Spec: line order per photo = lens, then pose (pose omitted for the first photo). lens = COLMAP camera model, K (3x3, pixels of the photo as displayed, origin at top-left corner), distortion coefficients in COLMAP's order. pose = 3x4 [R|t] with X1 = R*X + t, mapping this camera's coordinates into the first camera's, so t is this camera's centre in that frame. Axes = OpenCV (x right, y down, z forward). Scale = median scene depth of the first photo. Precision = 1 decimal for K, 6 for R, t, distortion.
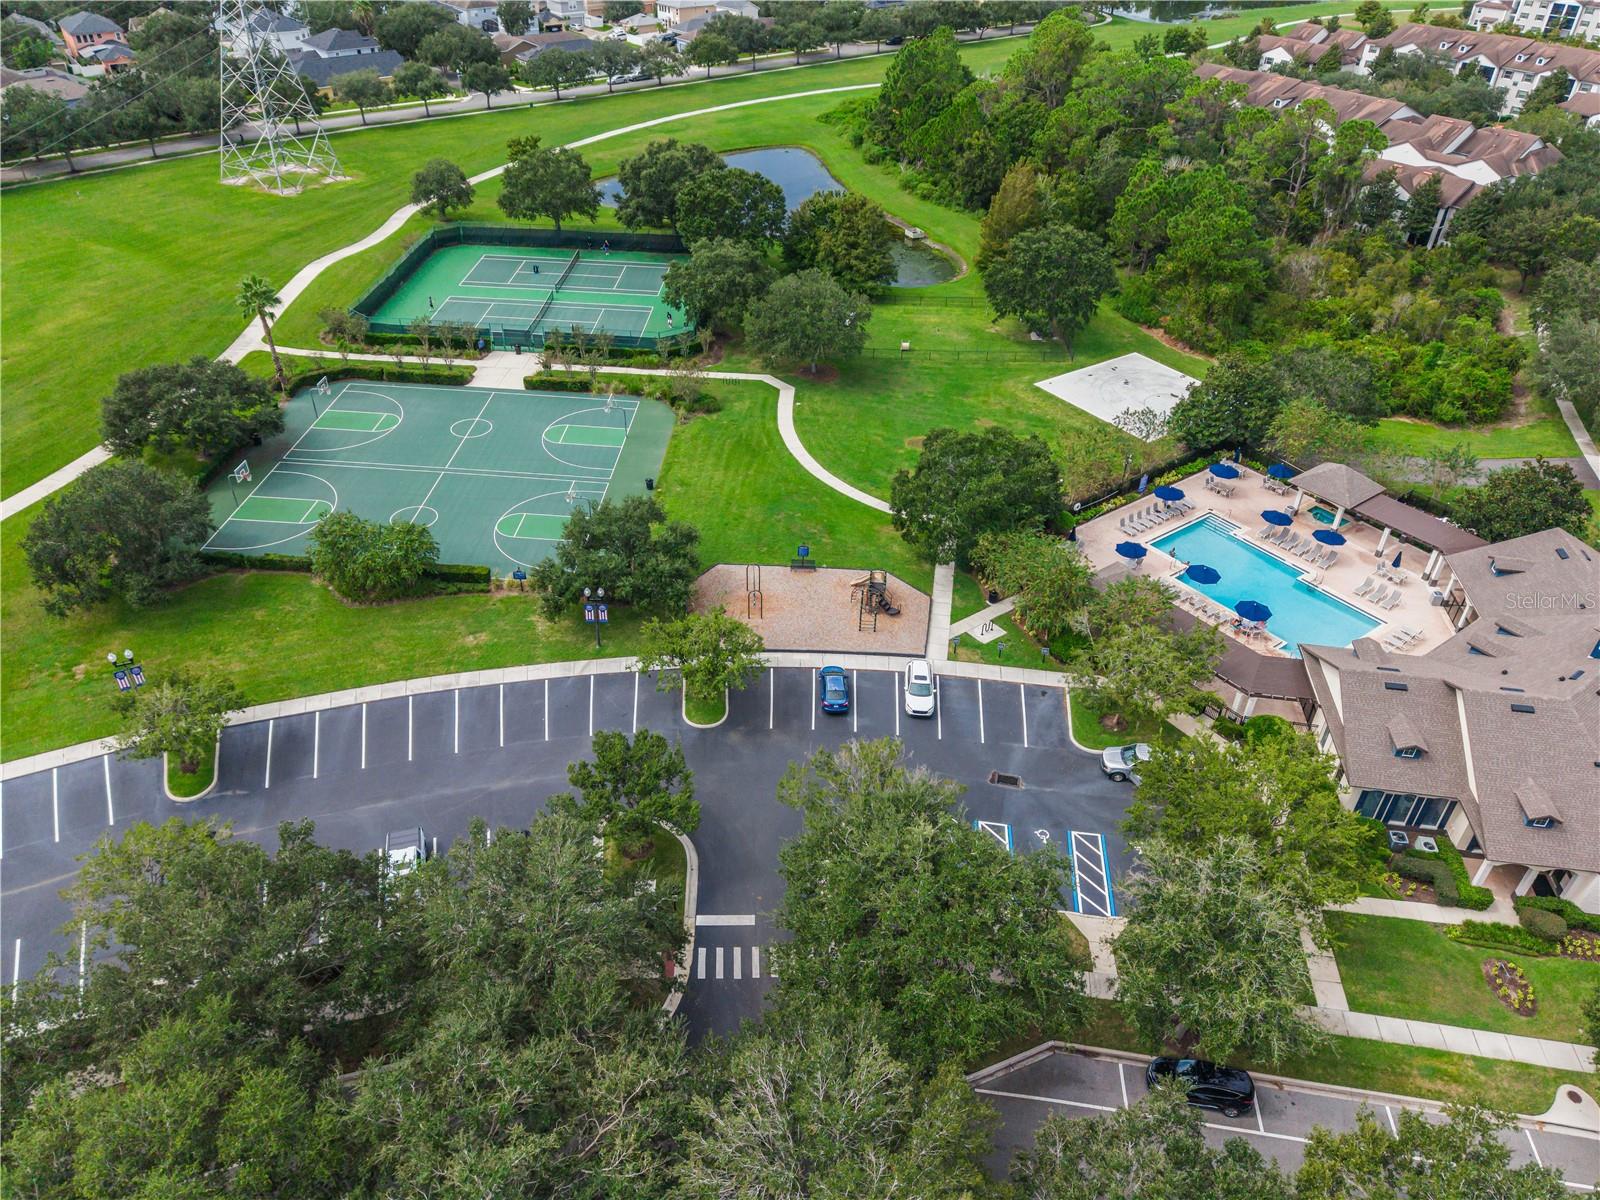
lens RADIAL K [[1133.2, 0, 809.6], [0, 1133.2, 604.6], [0, 0, 1]] dist [0.005747, -0.000641]
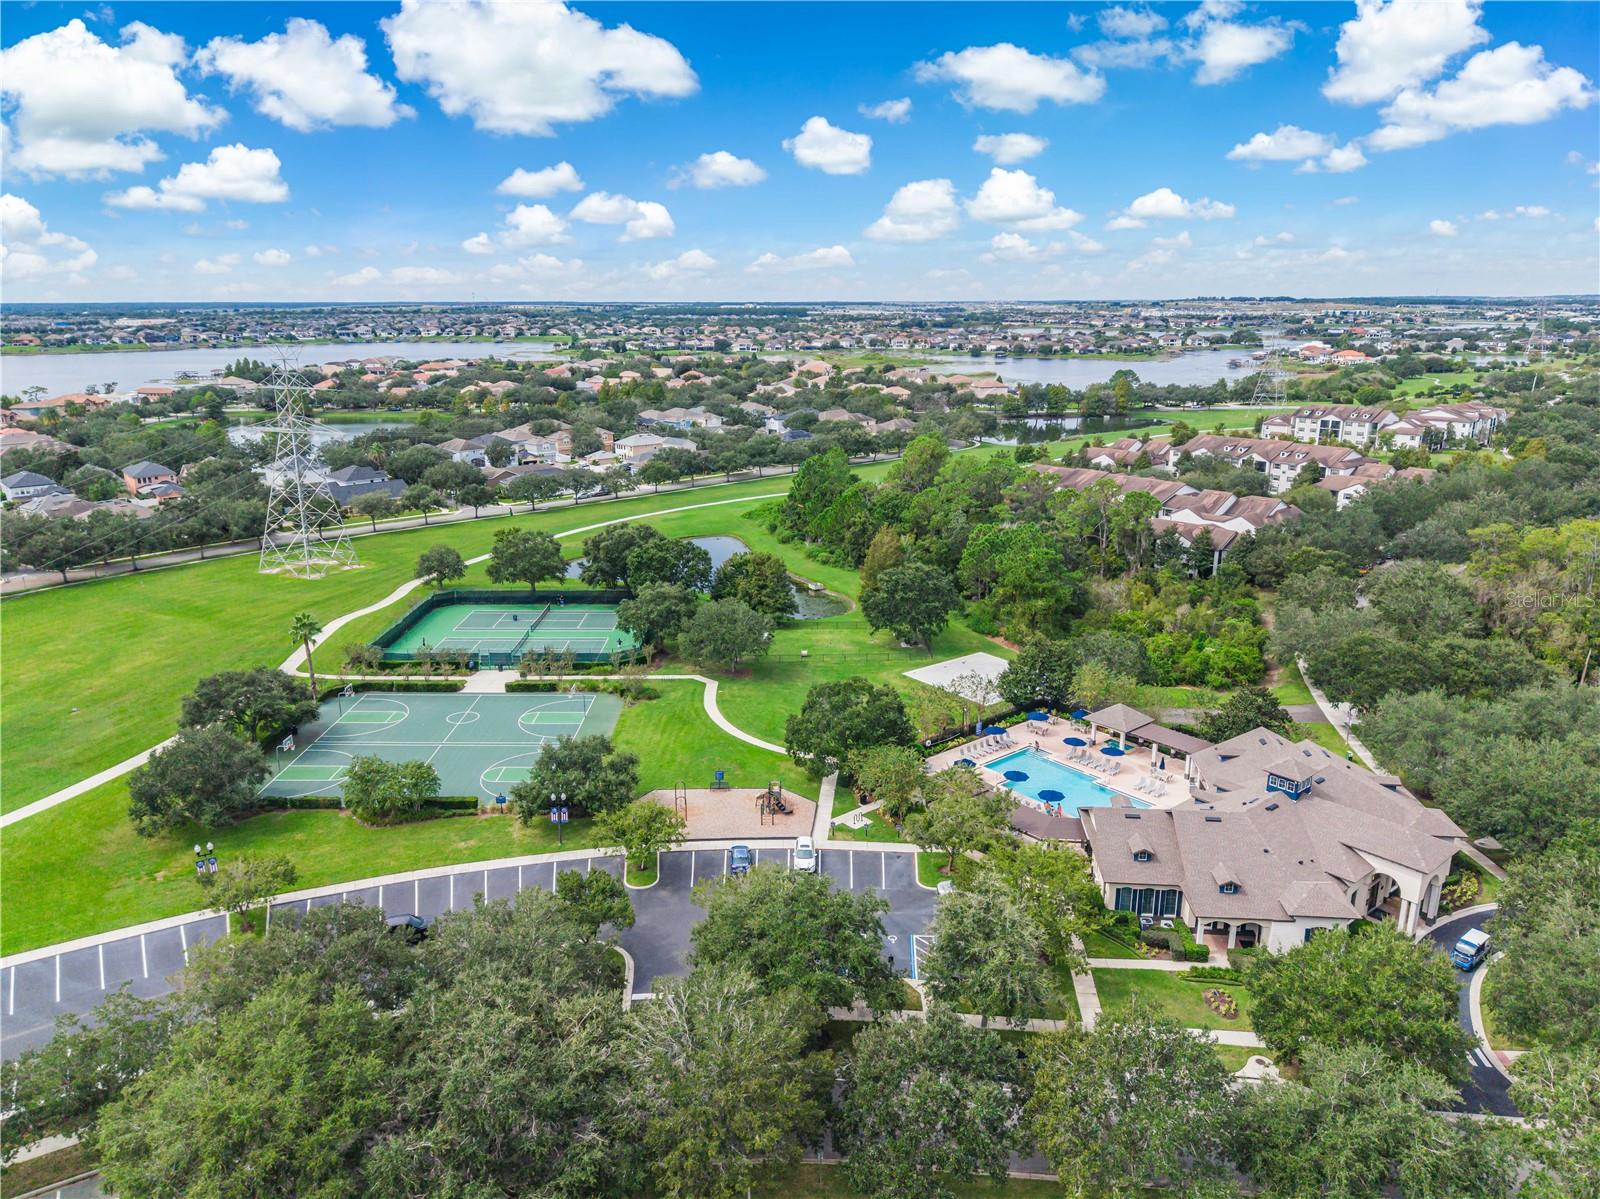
lens RADIAL K [[1115.2, 0, 803.3], [0, 1115.2, 580.1], [0, 0, 1]] dist [0.048296, -0.047247]
pose [[0.998331, -0.038136, 0.043358, 0.032141], [0.051317, 0.930212, -0.363416, 0.157161], [-0.026473, 0.365035, 0.930617, -0.217501]]
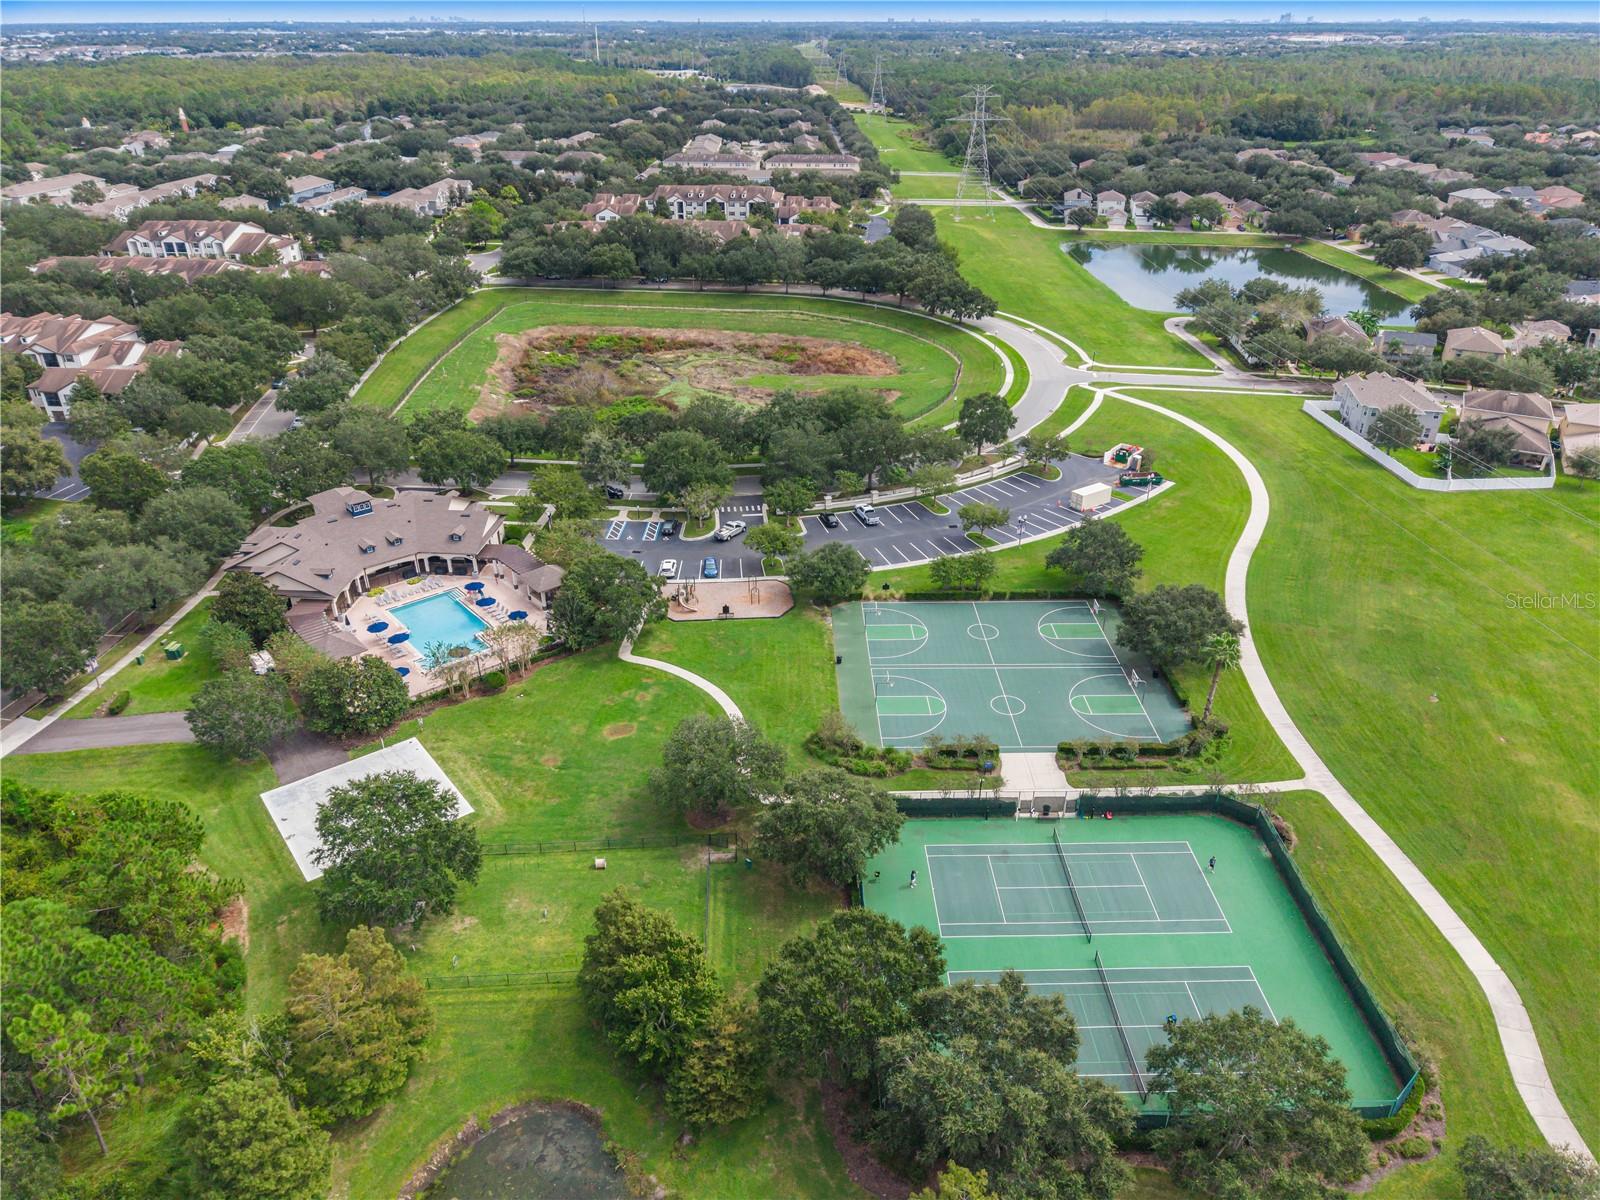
lens RADIAL K [[1077.6, 0, 800.0], [0, 1077.6, 600.0], [0, 0, 1]] dist [0.042426, -0.040634]
pose [[-0.998107, -0.001906, -0.061465, -0.009868], [-0.055405, 0.461535, 0.885390, -1.037598], [0.026681, 0.887120, -0.460767, 1.226730]]
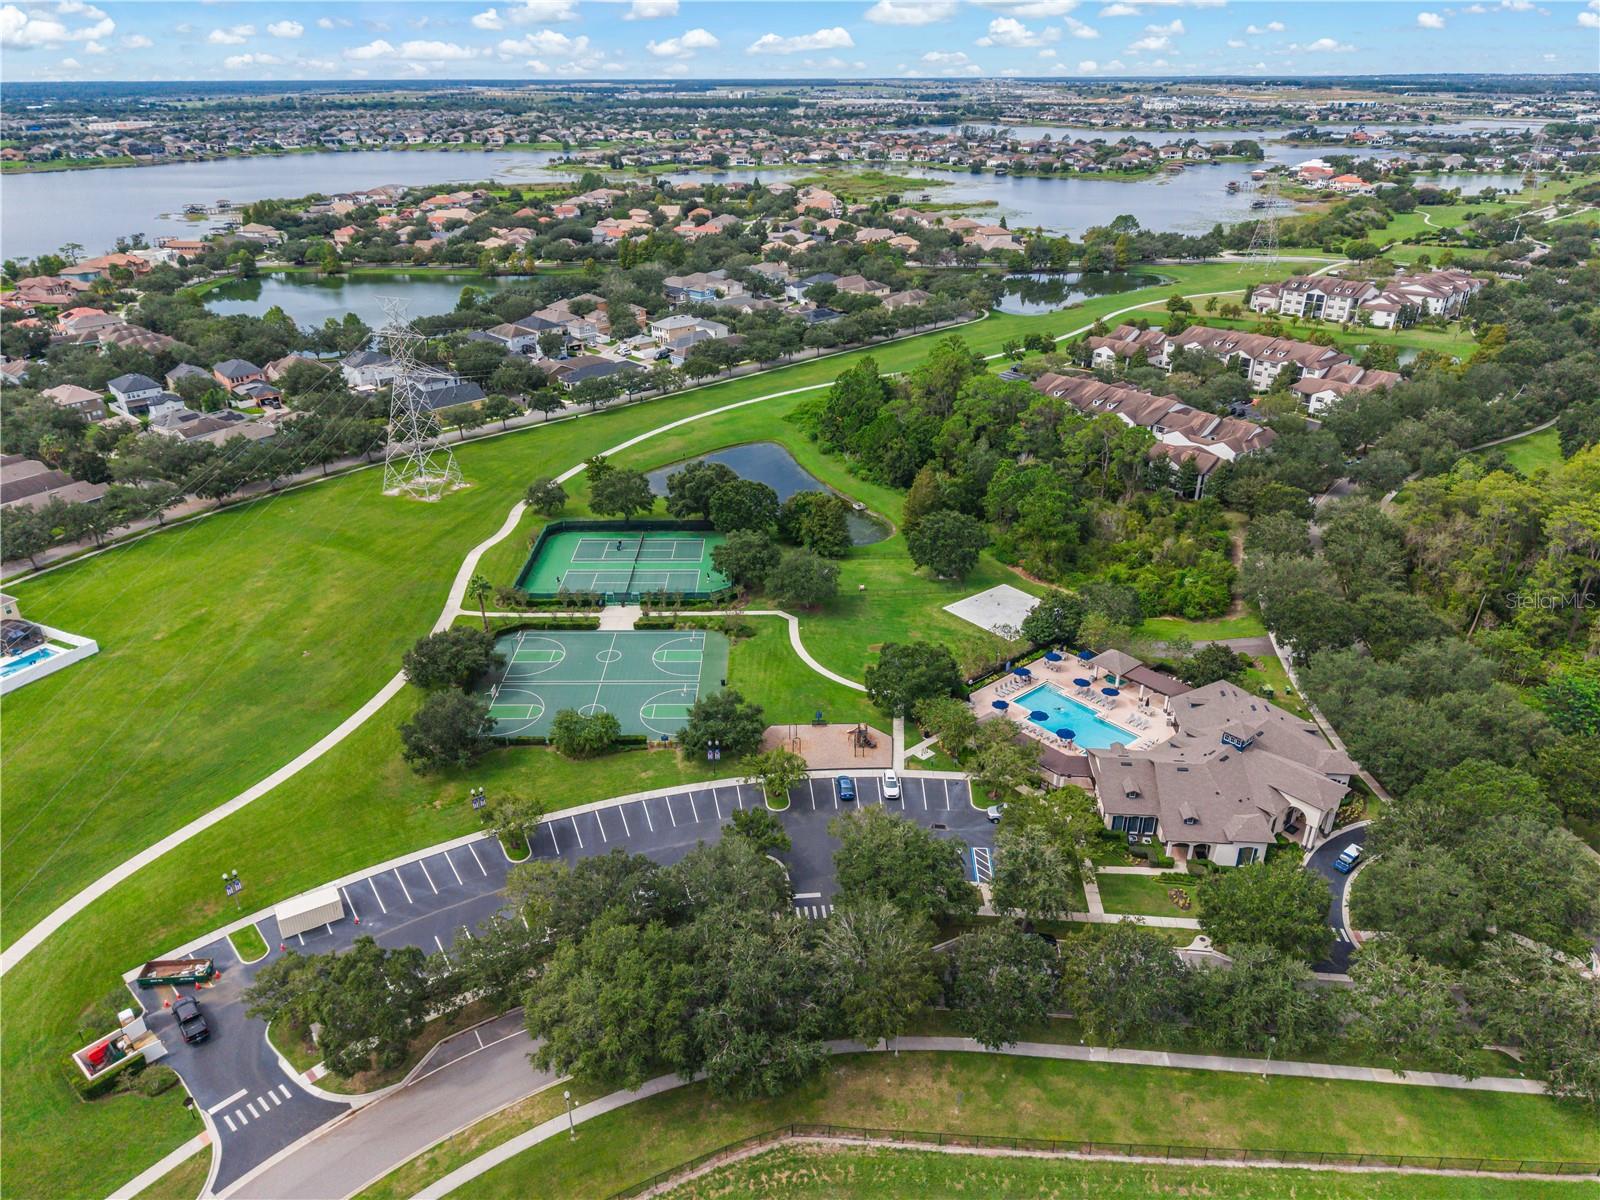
lens RADIAL K [[1096.9, 0, 800.3], [0, 1096.9, 583.4], [0, 0, 1]] dist [0.050399, -0.051456]
pose [[0.997601, -0.054256, 0.042985, -0.070332], [0.061202, 0.981472, -0.181569, 0.042941], [-0.032337, 0.183765, 0.982438, -0.531241]]
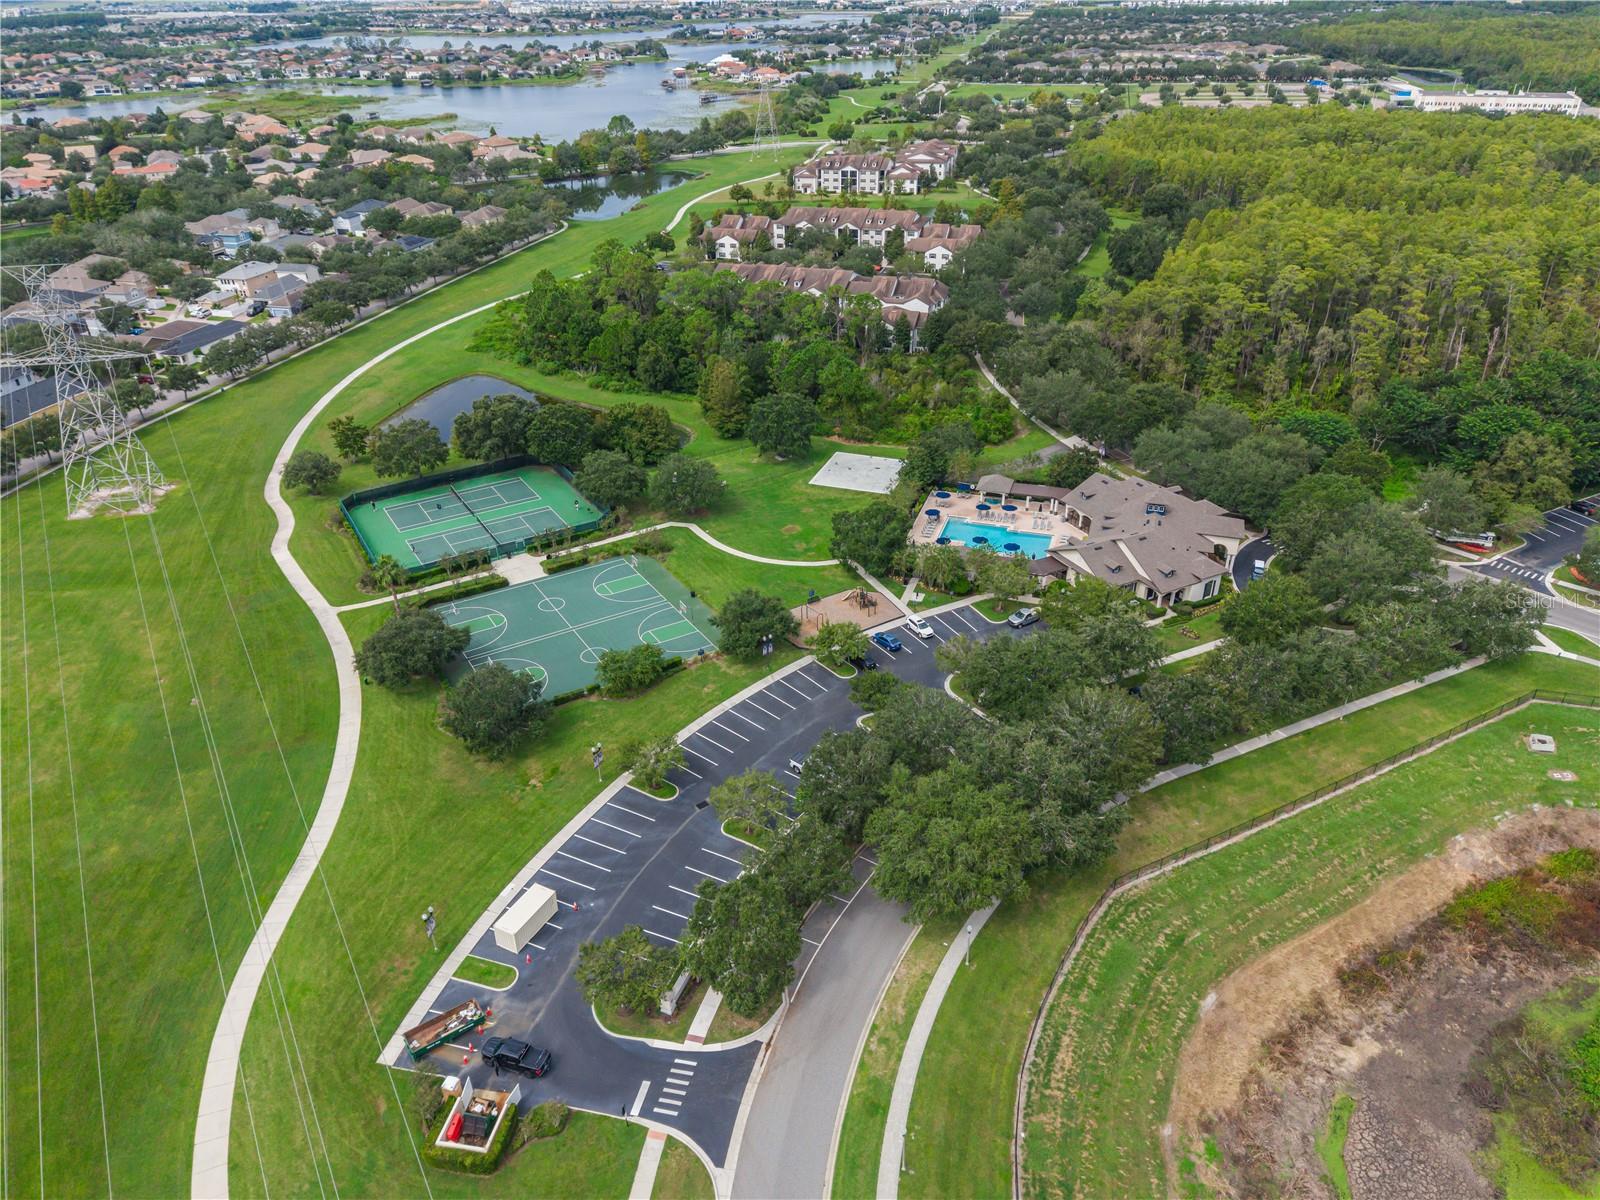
lens RADIAL K [[1077.6, 0, 800.0], [0, 1077.6, 600.0], [0, 0, 1]] dist [0.042426, -0.040634]
pose [[0.823303, -0.324179, 0.465919, -0.614474], [0.364262, 0.931287, 0.004304, -0.036864], [-0.435299, 0.166173, 0.884817, -0.409586]]
